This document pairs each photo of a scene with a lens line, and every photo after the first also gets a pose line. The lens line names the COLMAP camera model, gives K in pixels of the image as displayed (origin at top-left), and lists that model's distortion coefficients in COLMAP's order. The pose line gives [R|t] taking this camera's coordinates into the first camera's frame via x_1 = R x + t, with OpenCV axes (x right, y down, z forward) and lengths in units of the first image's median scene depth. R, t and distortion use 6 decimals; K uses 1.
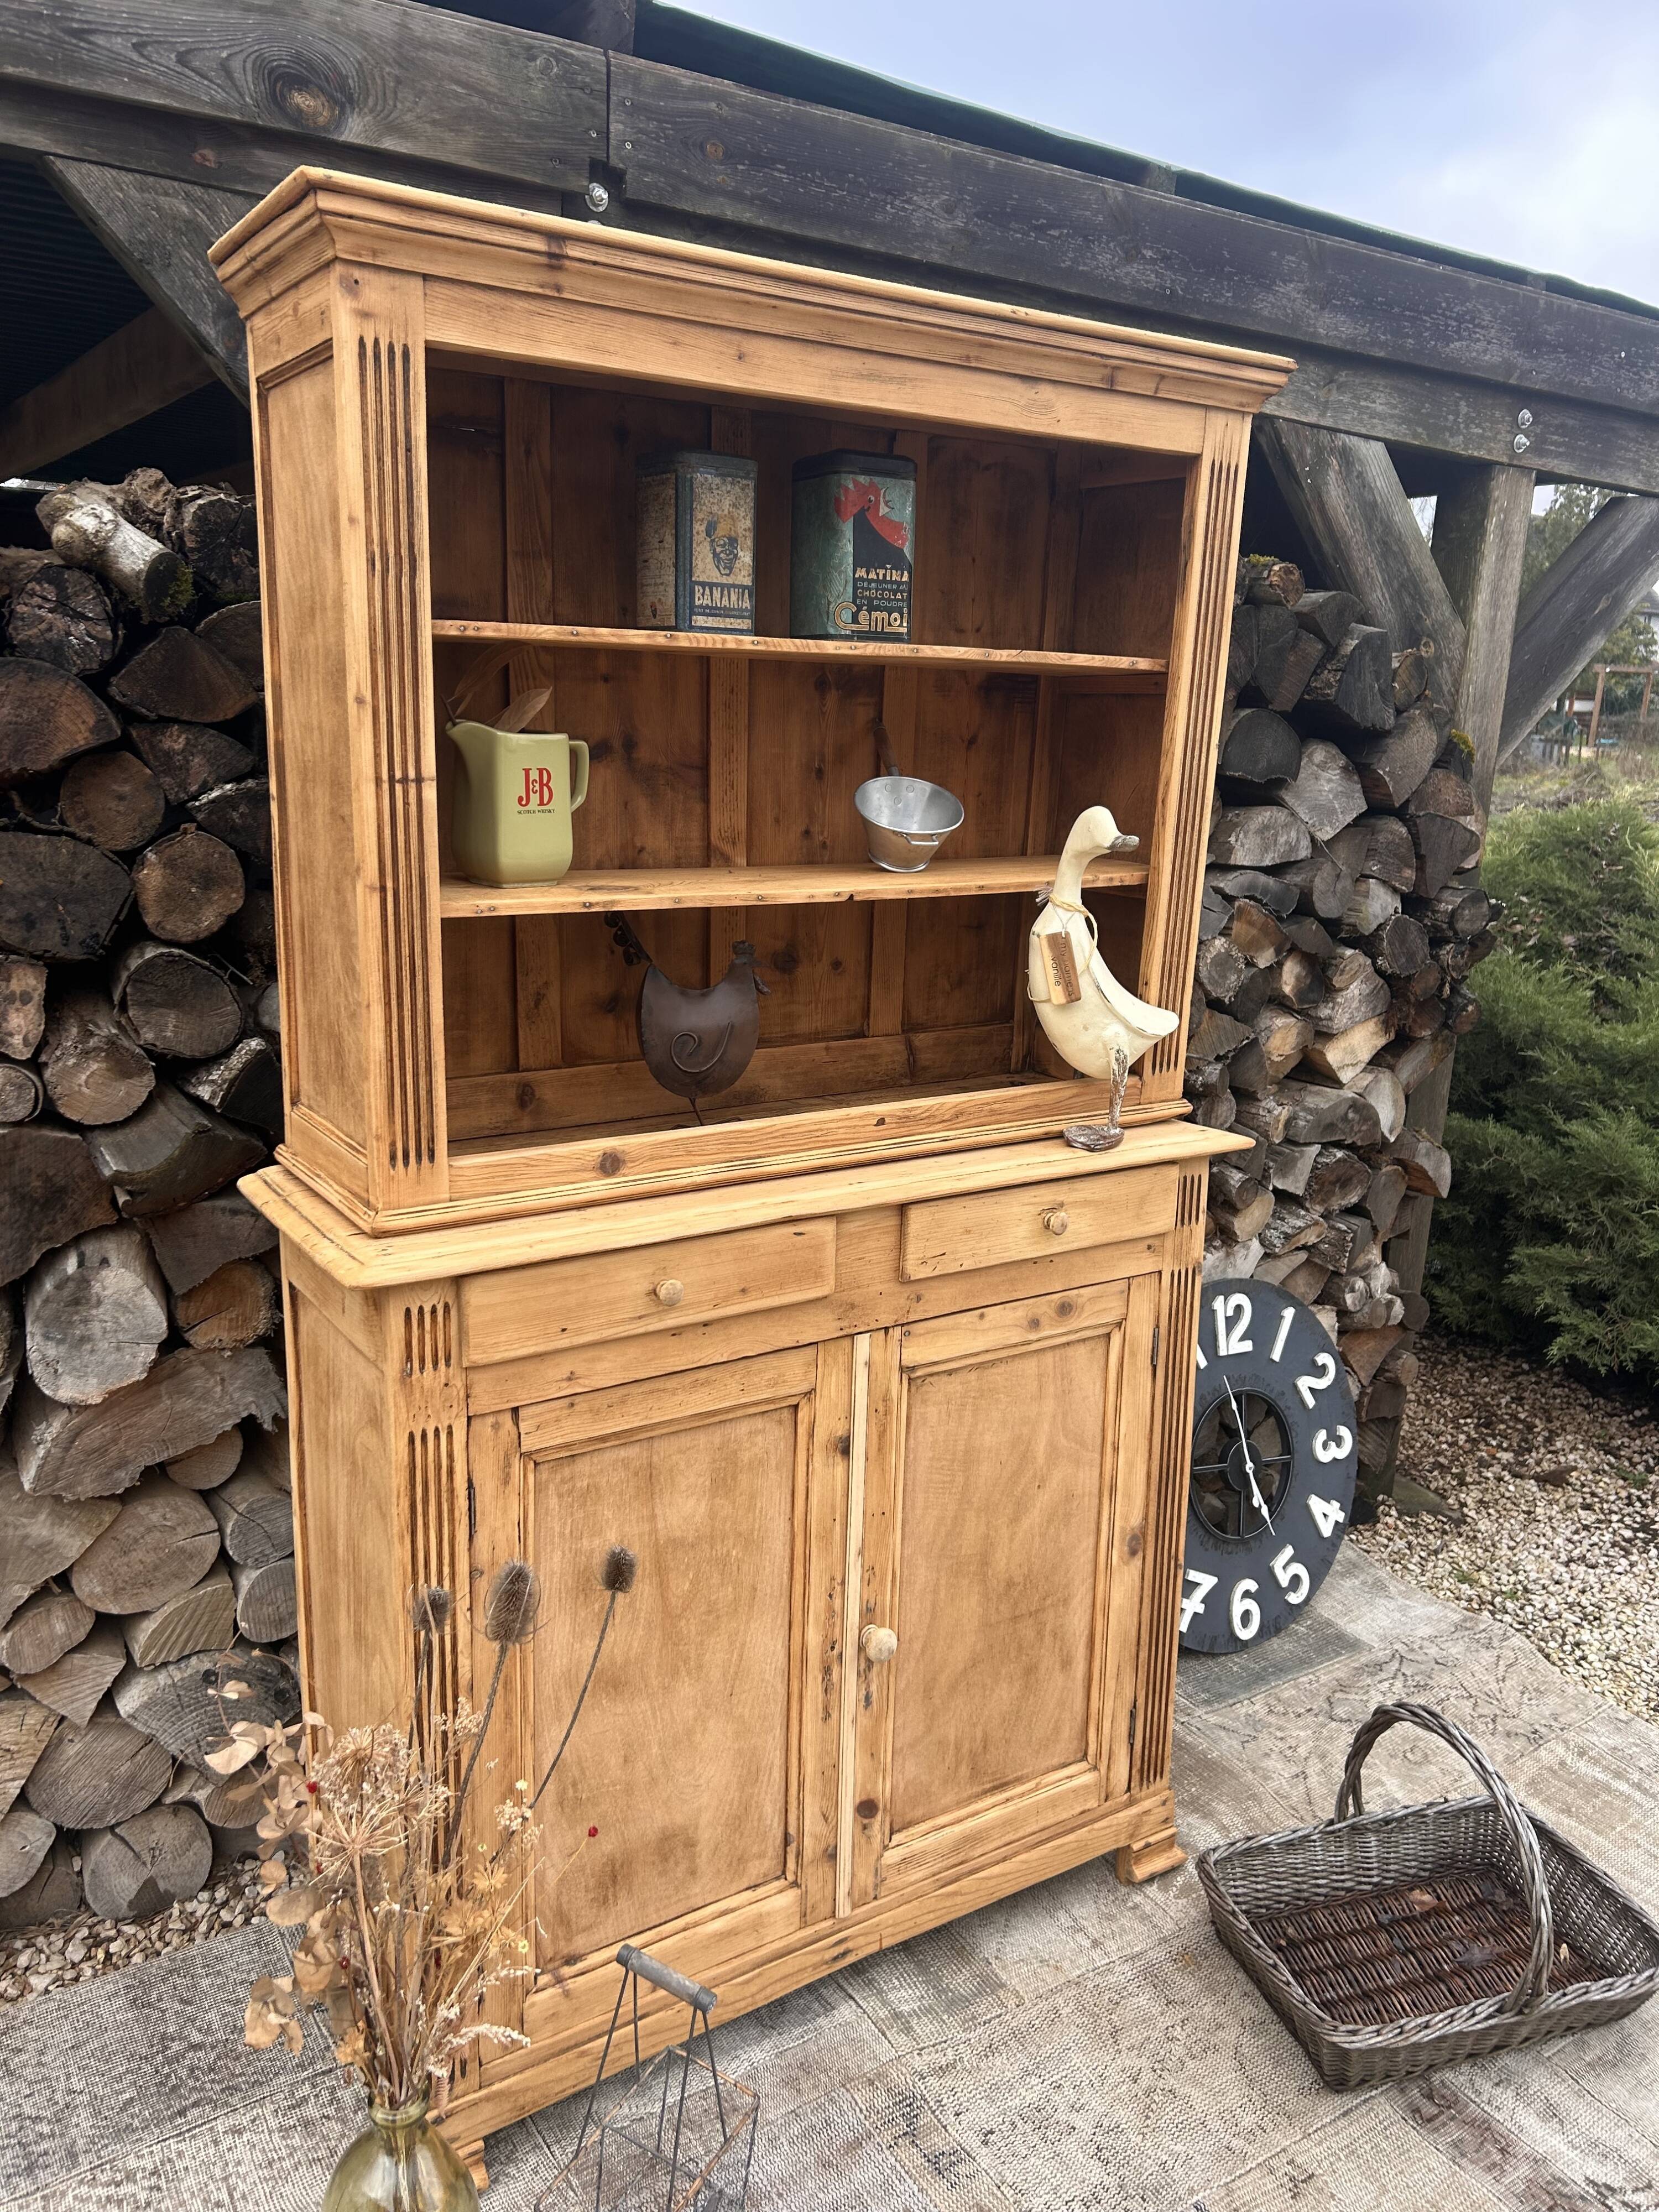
lens RADIAL K [[1660.8, 0, 820.6], [0, 1660.8, 1116.0], [0, 0, 1]] dist [0.053766, -0.058395]
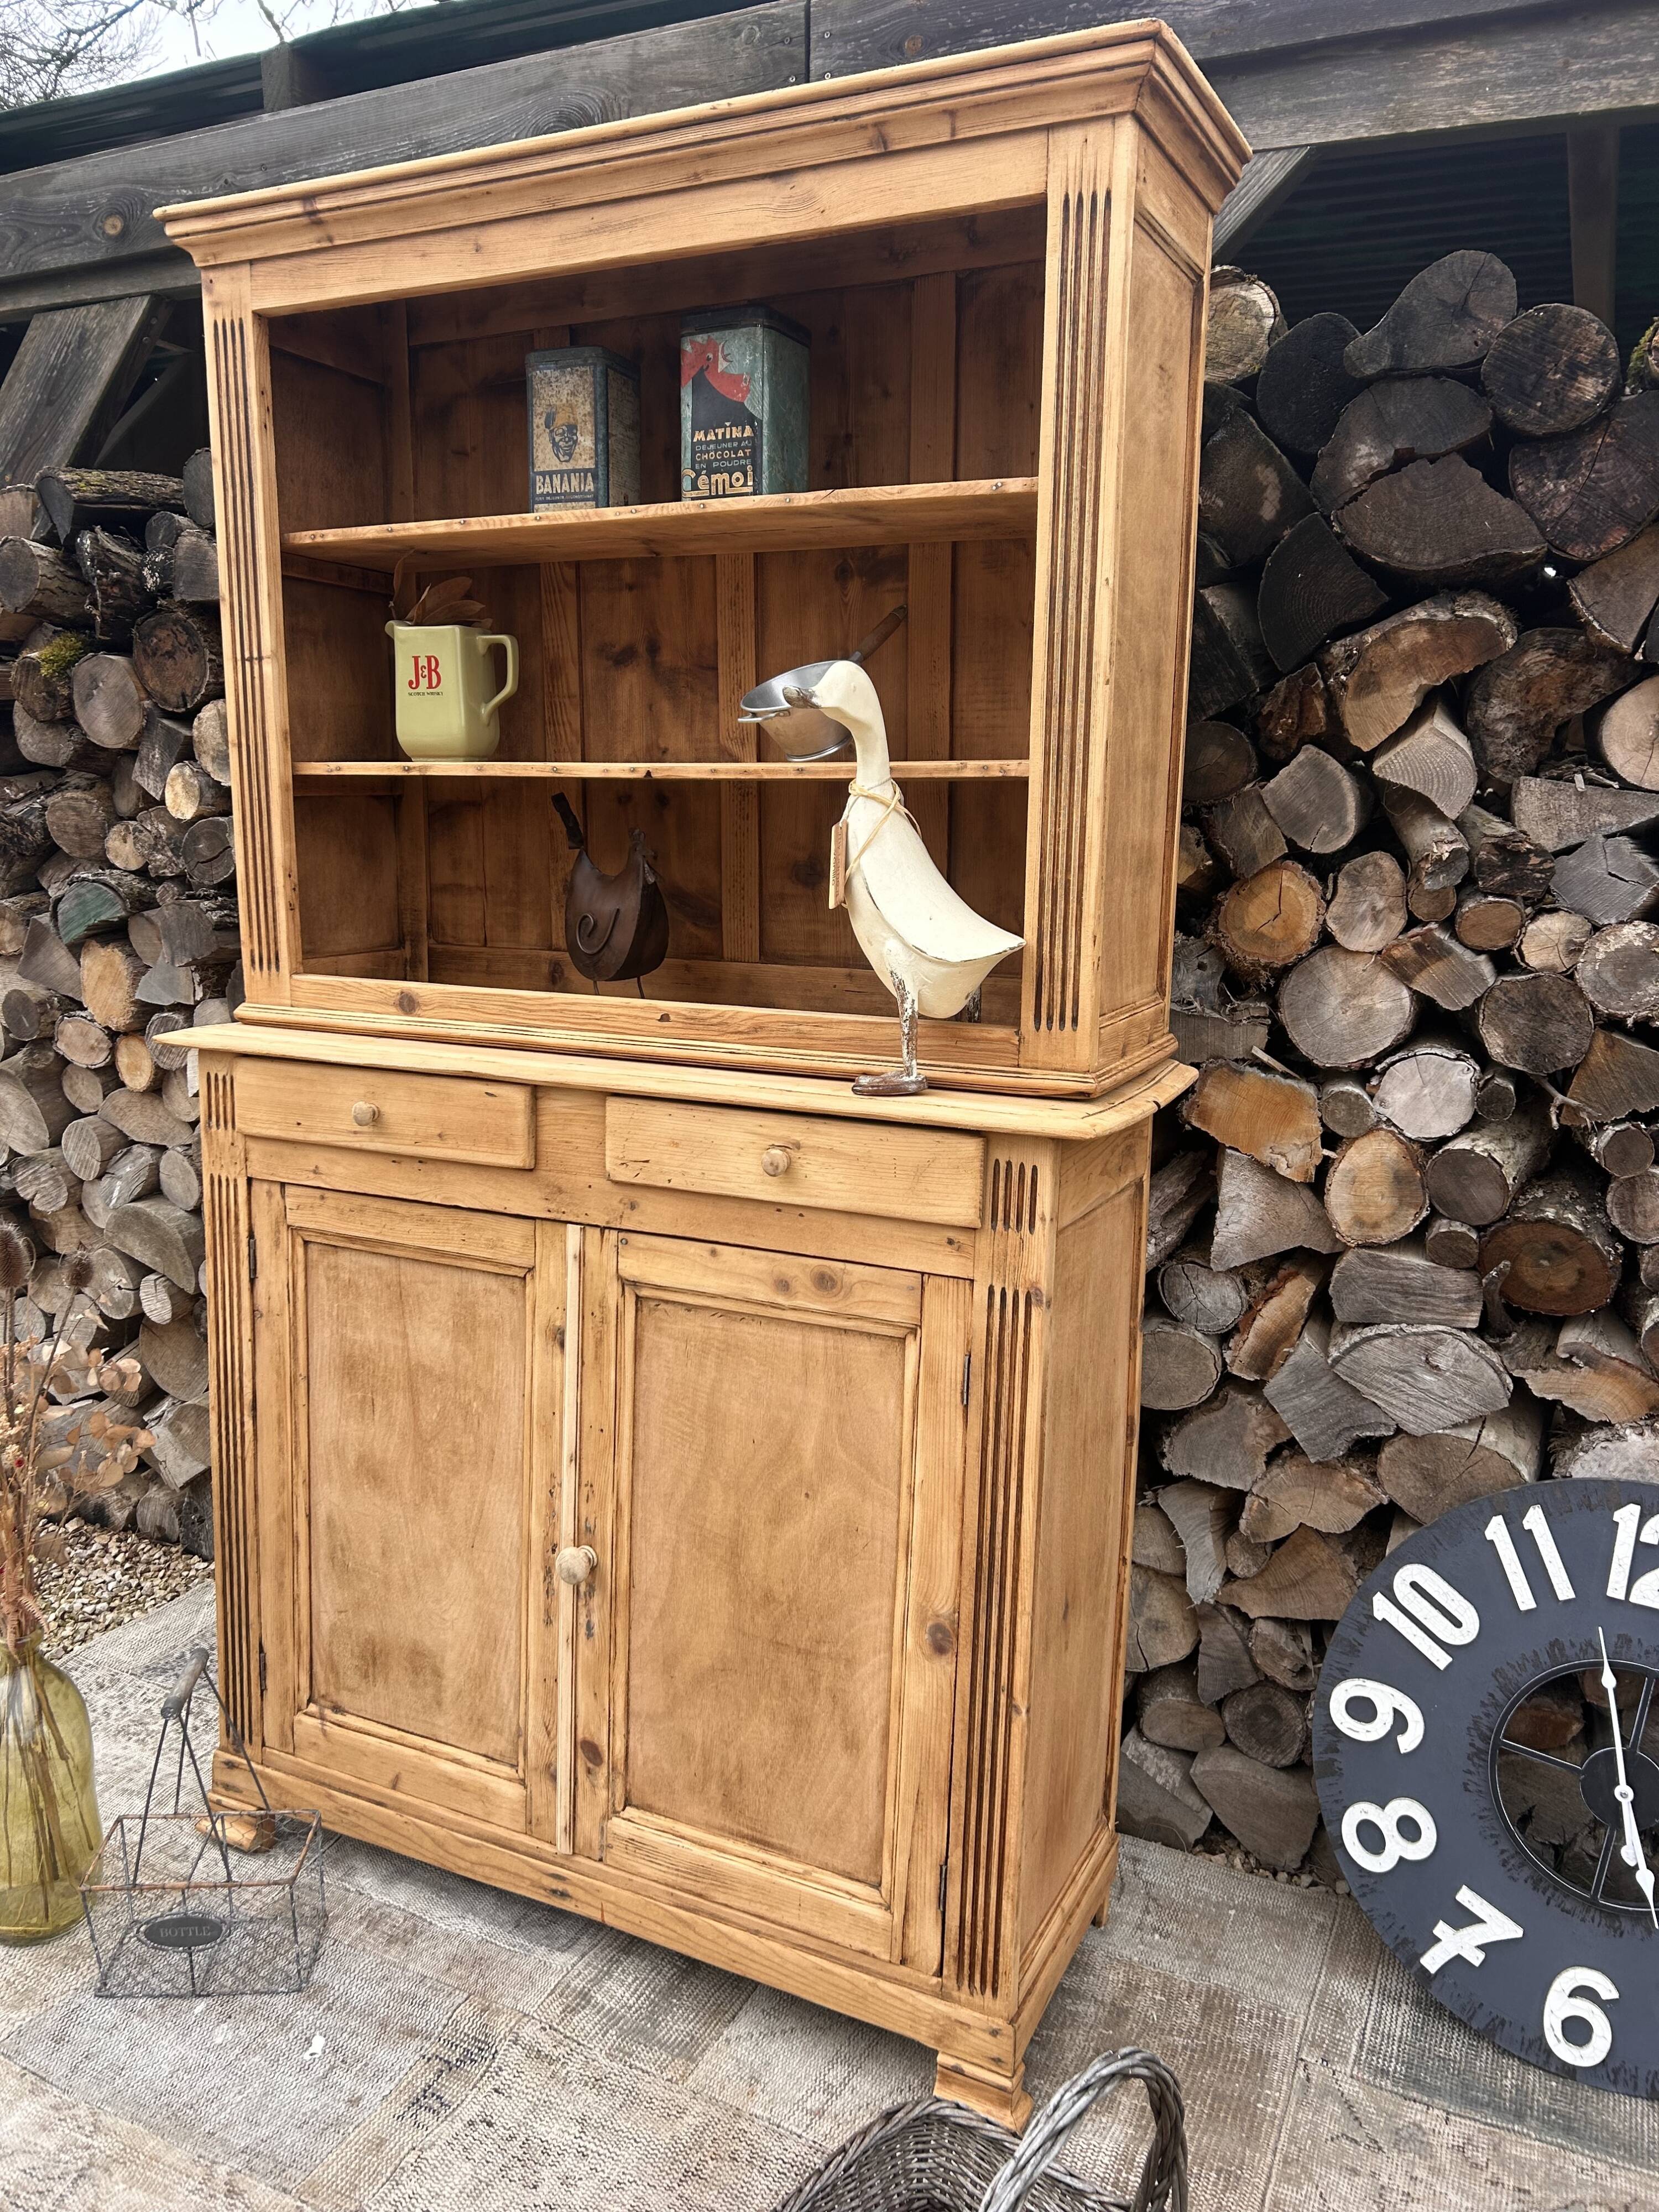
lens RADIAL K [[1660.8, 0, 832.1], [0, 1660.8, 1115.1], [0, 0, 1]] dist [0.053766, -0.058395]
pose [[0.522421, 0.133950, -0.842101, 0.892332], [-0.201577, 0.978992, 0.030670, 0.009838], [0.828518, 0.153725, 0.538448, 0.588051]]
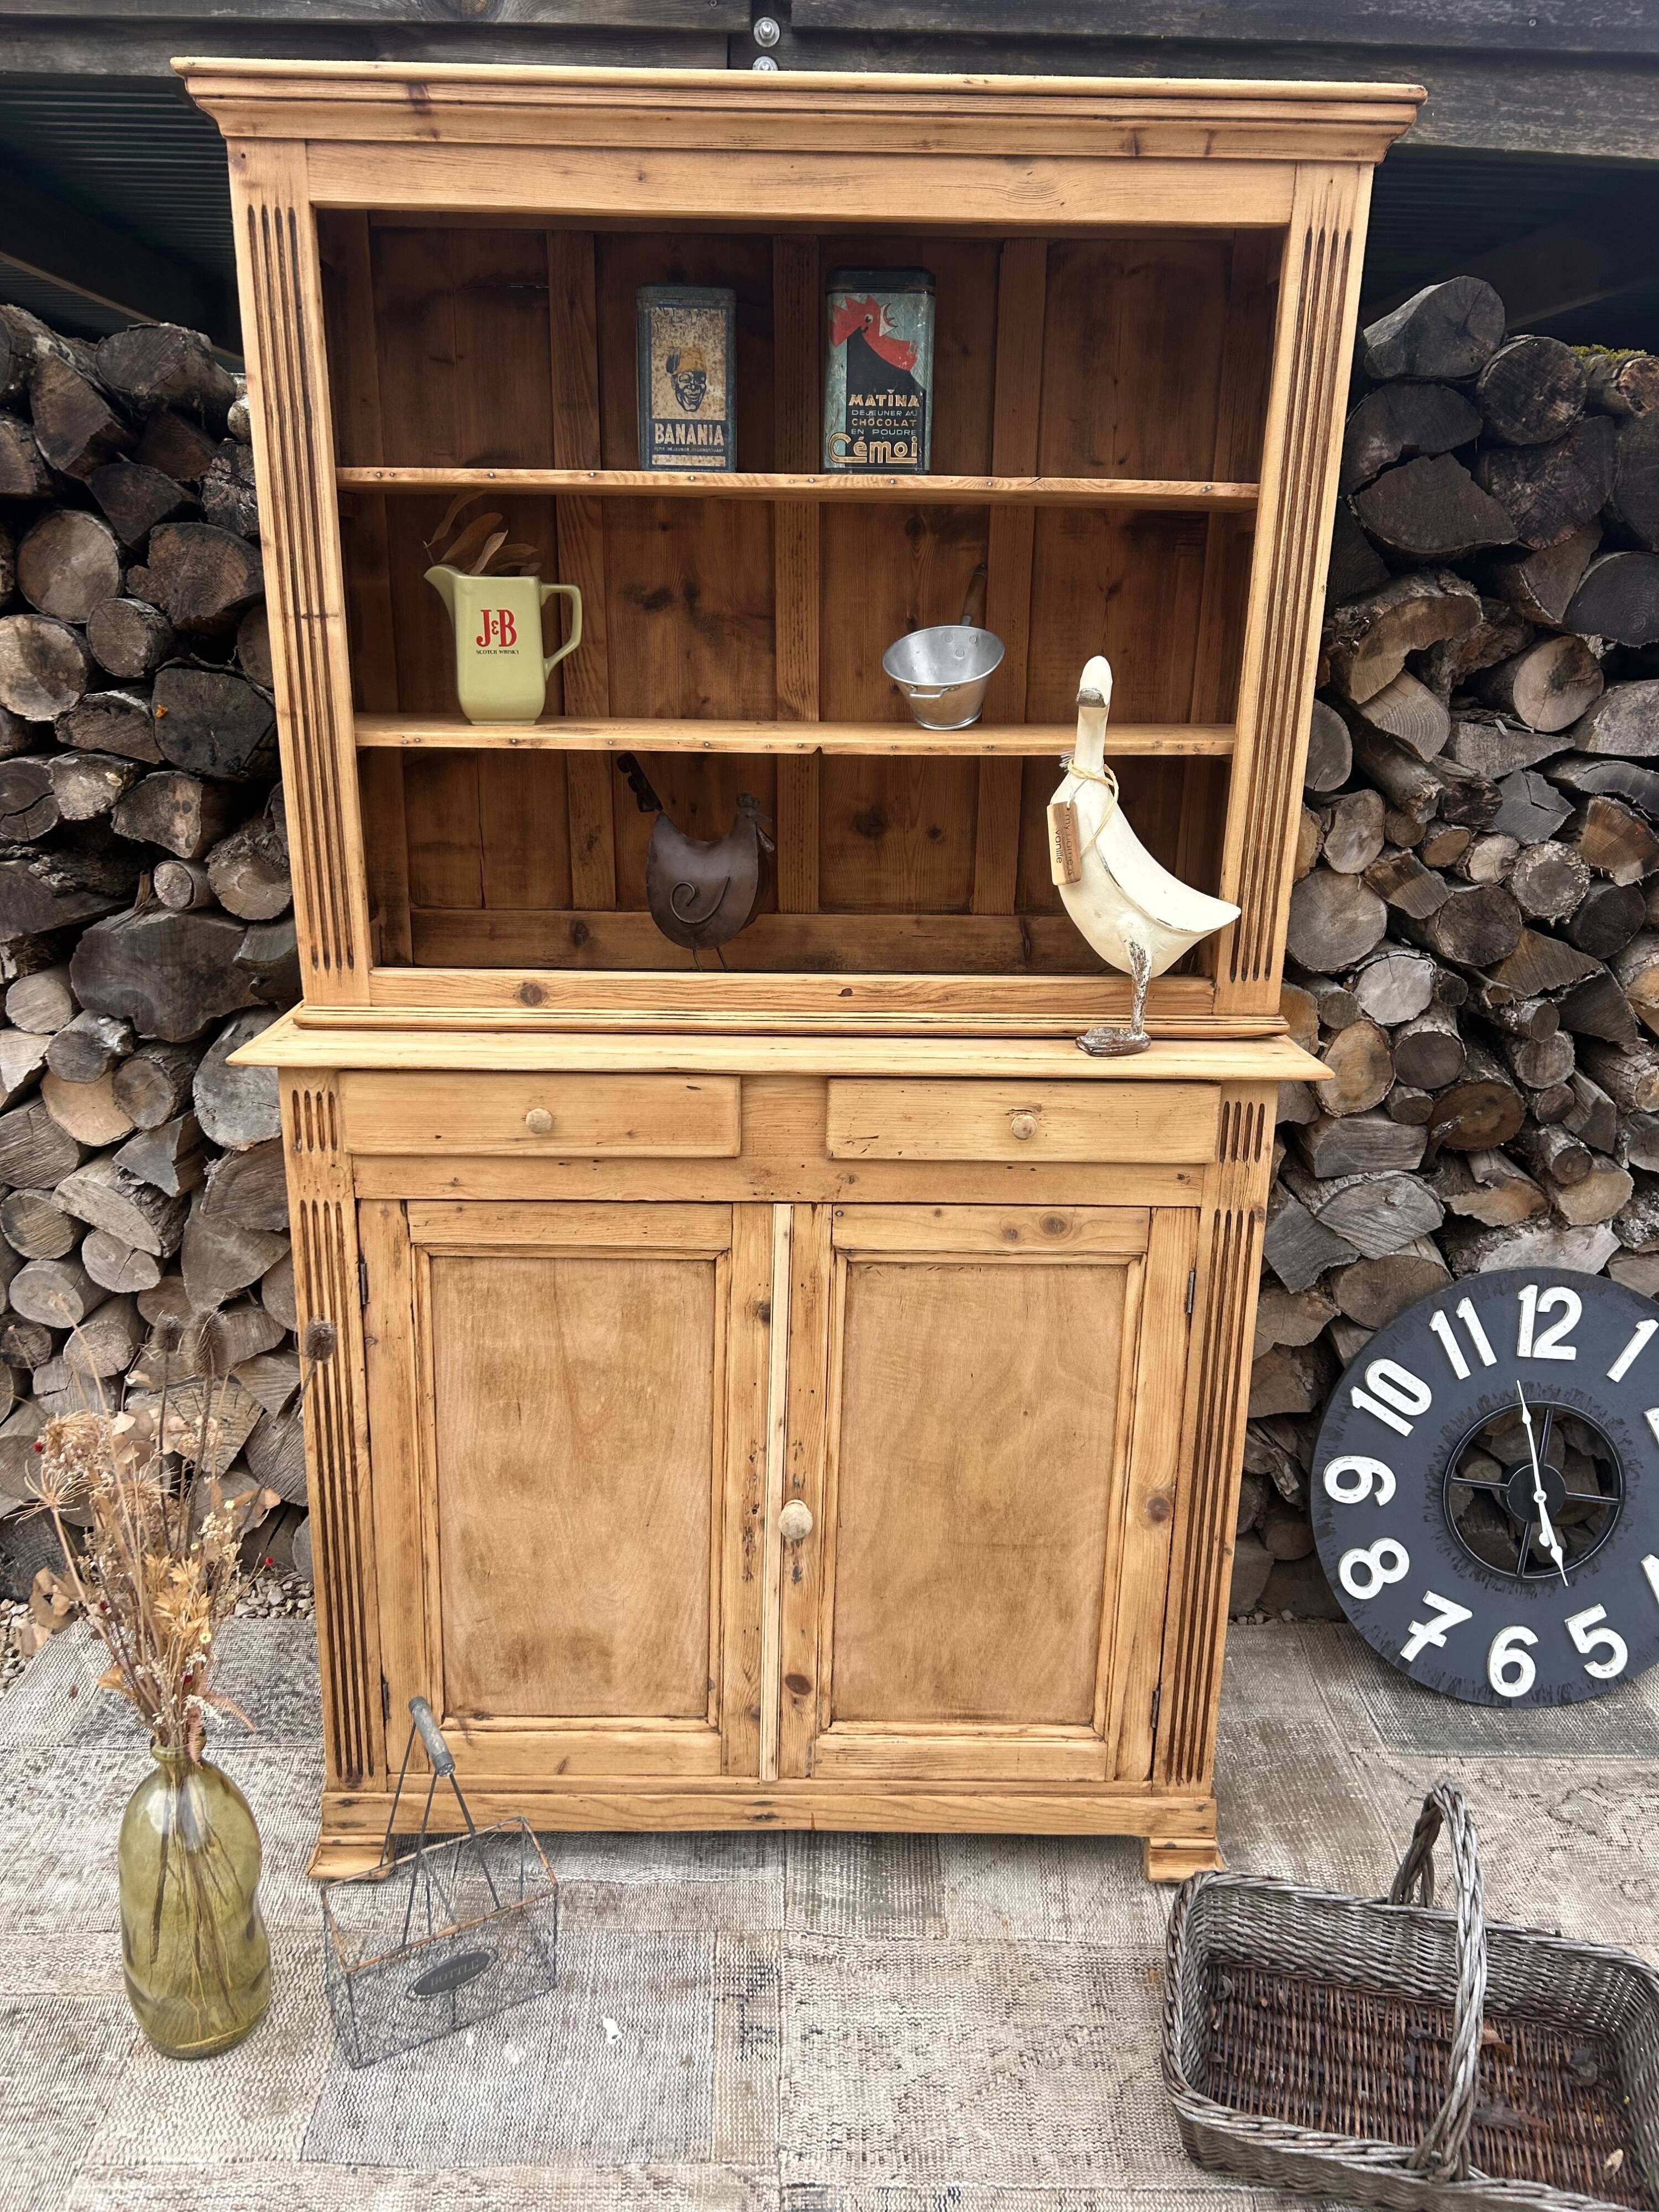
lens RADIAL K [[1660.8, 0, 822.9], [0, 1660.8, 1117.2], [0, 0, 1]] dist [0.053766, -0.058395]
pose [[0.849875, 0.144295, -0.506845, 0.525412], [-0.116935, 0.989443, 0.085610, -0.005146], [0.513847, -0.013489, 0.857776, 0.173214]]
